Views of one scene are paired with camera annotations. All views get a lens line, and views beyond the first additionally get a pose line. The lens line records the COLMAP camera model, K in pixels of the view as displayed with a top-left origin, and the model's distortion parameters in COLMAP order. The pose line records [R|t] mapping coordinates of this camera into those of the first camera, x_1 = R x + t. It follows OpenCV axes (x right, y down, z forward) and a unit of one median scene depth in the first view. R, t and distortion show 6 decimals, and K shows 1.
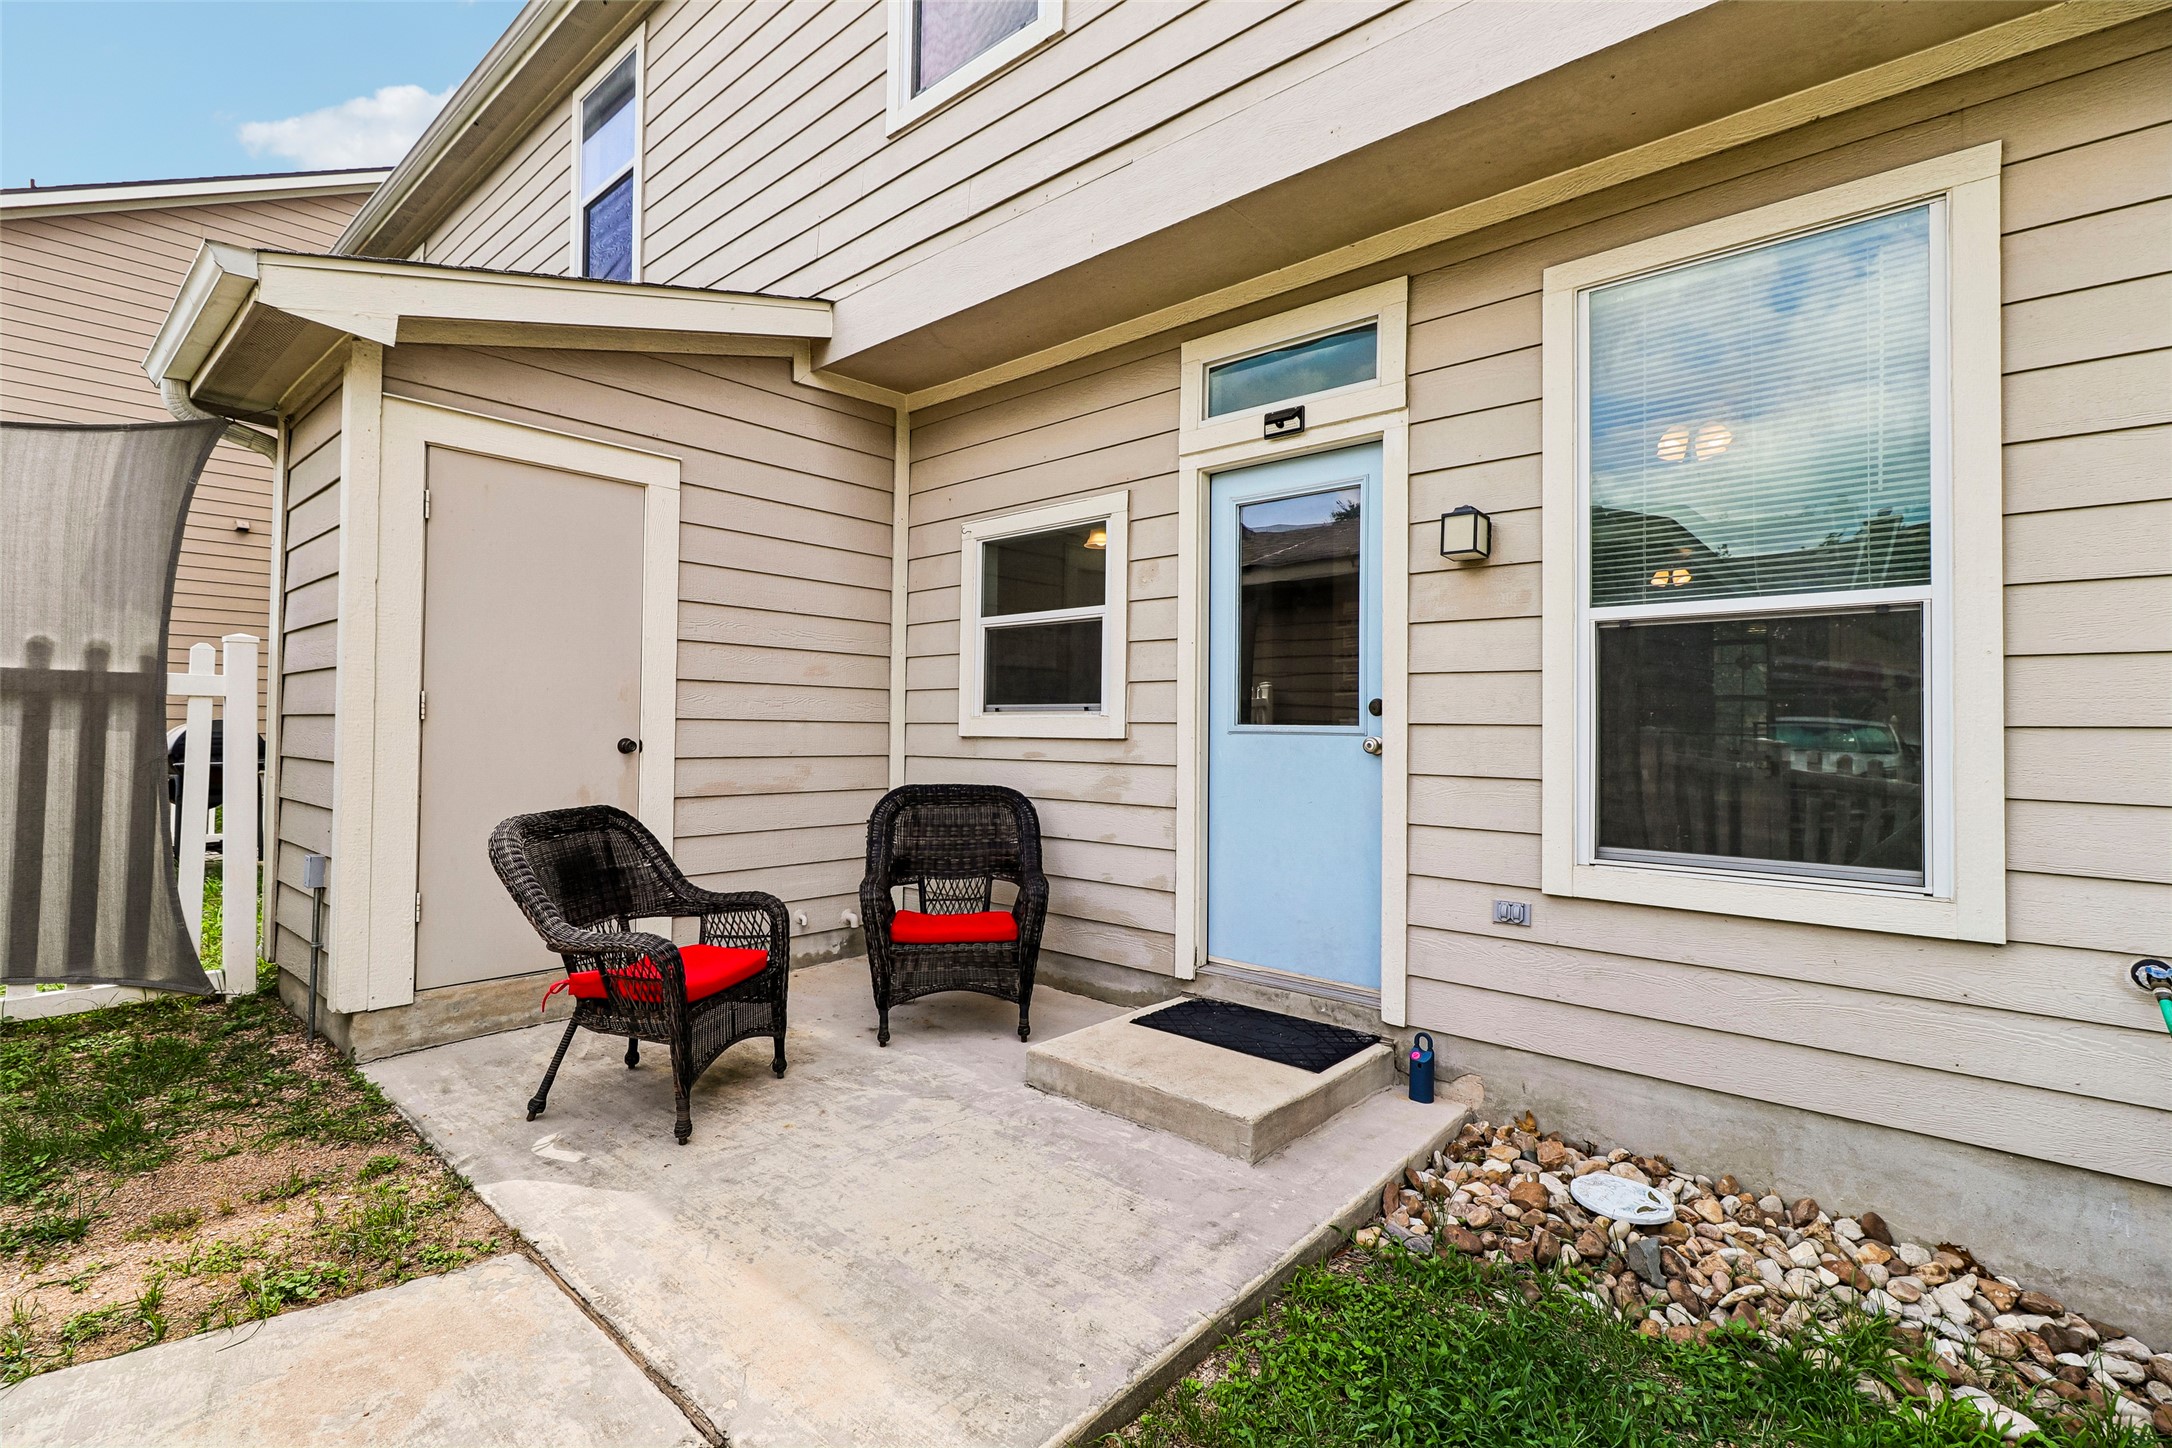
lens RADIAL K [[996.0, 0, 1082.8], [0, 996.0, 719.5], [0, 0, 1]] dist [0.003723, -0.001897]
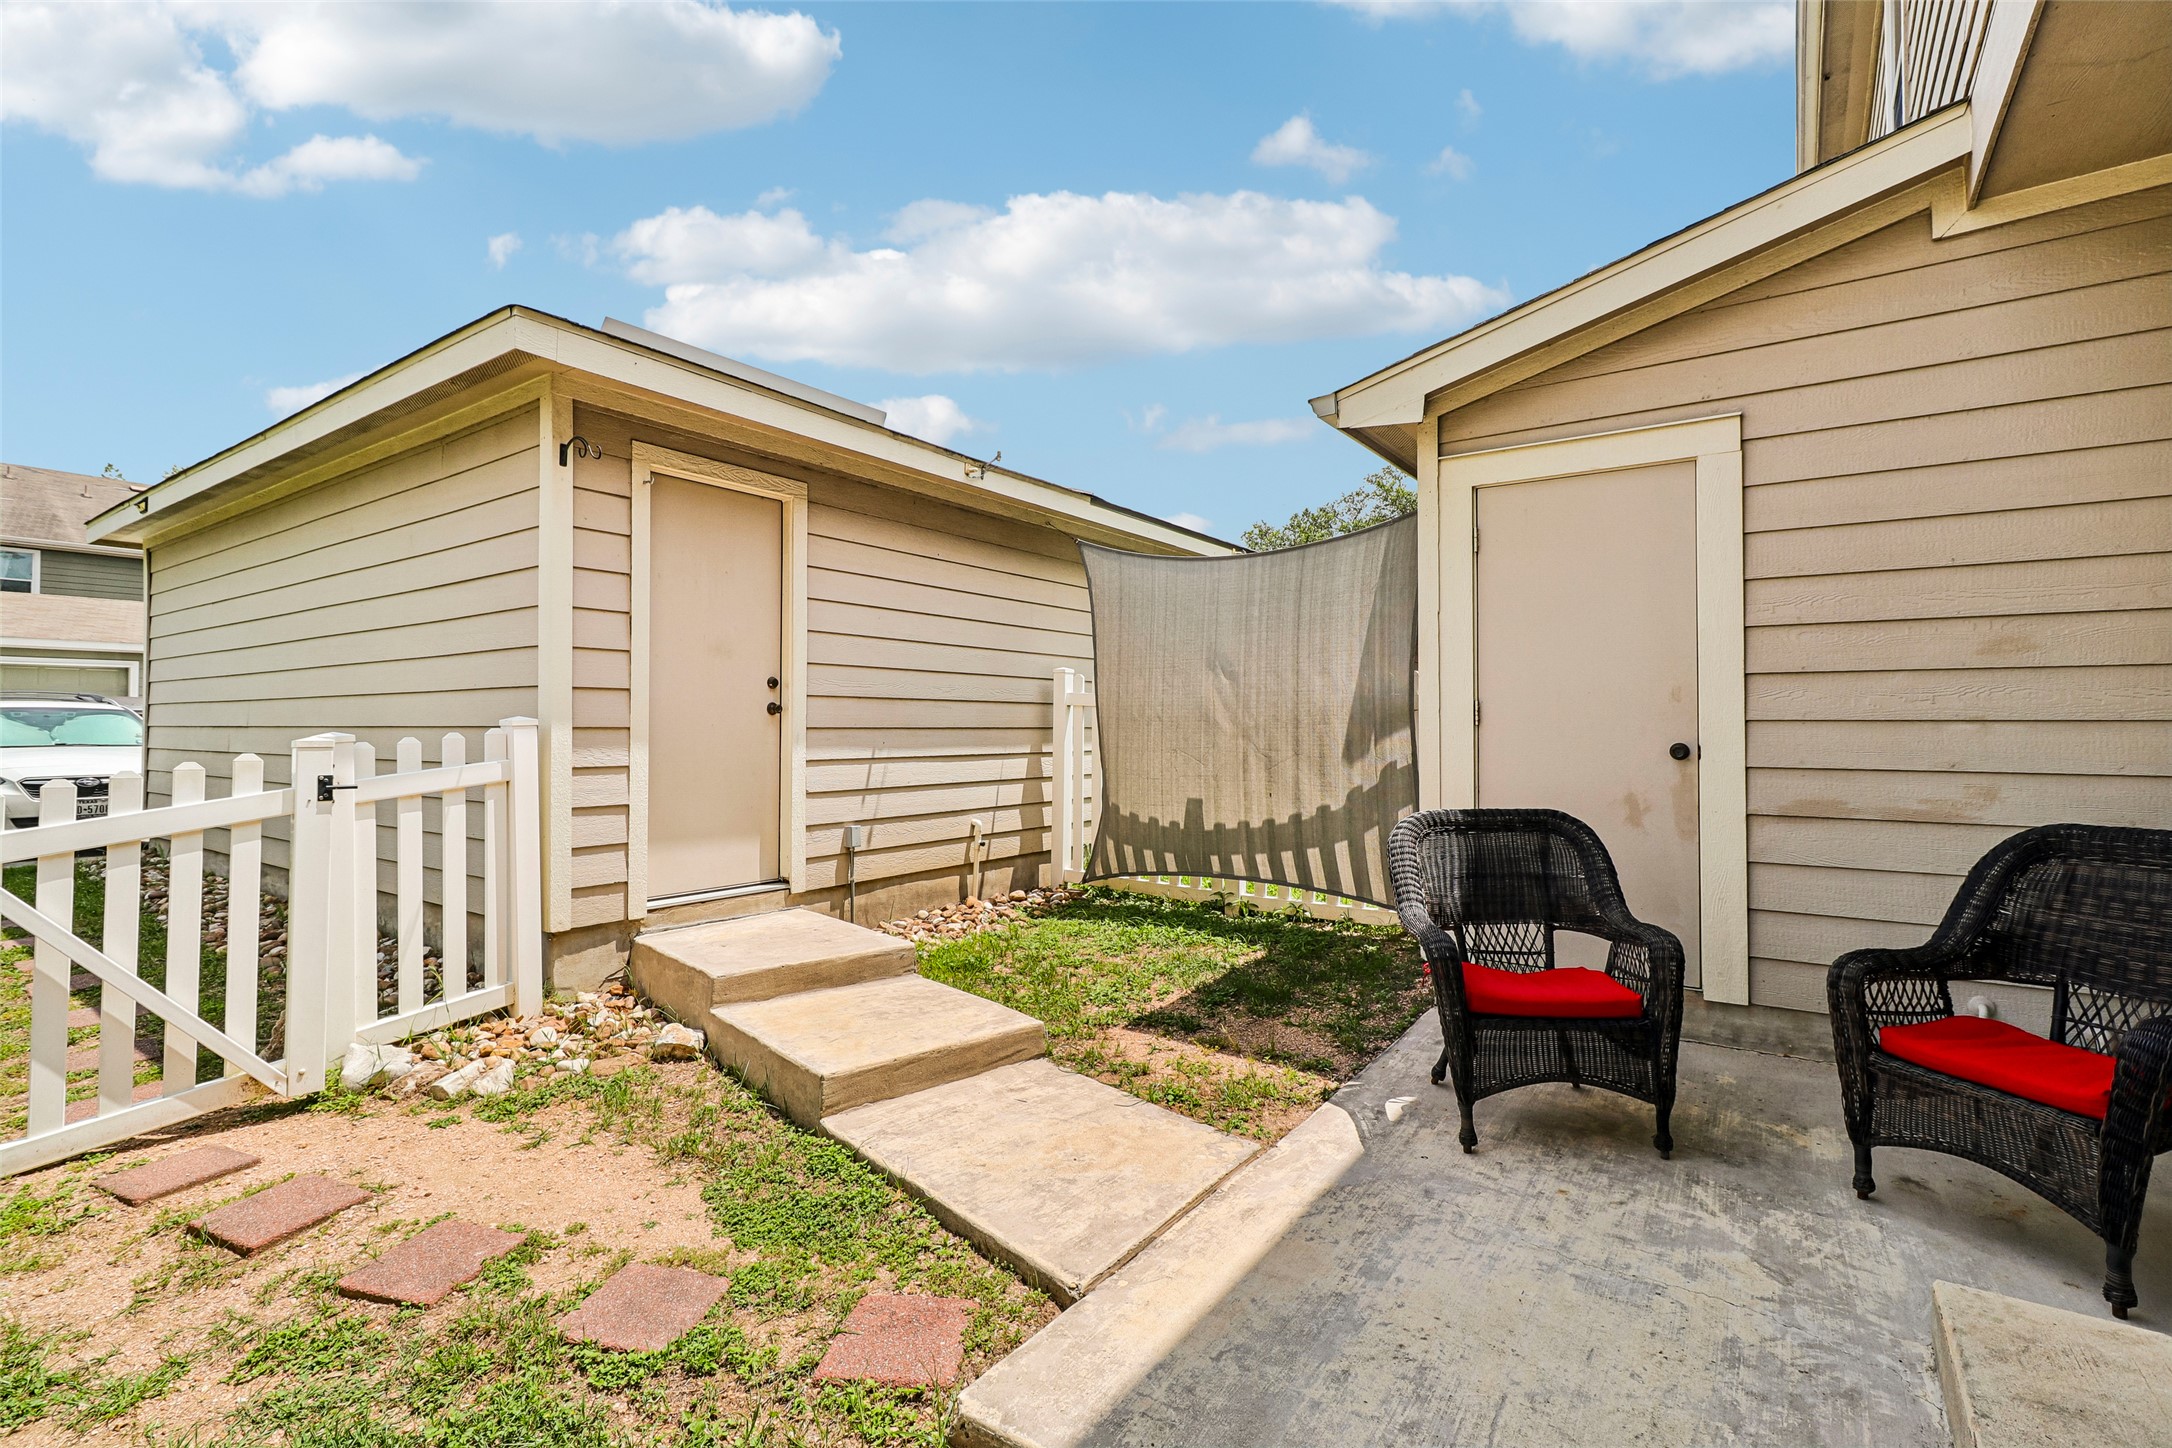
lens RADIAL K [[996.0, 0, 1084.4], [0, 996.0, 721.2], [0, 0, 1]] dist [0.003723, -0.001897]
pose [[0.109777, -0.014180, -0.993855, 0.465229], [0.013037, 0.999833, -0.012826, 0.003900], [0.993871, -0.011548, 0.109944, 0.438654]]
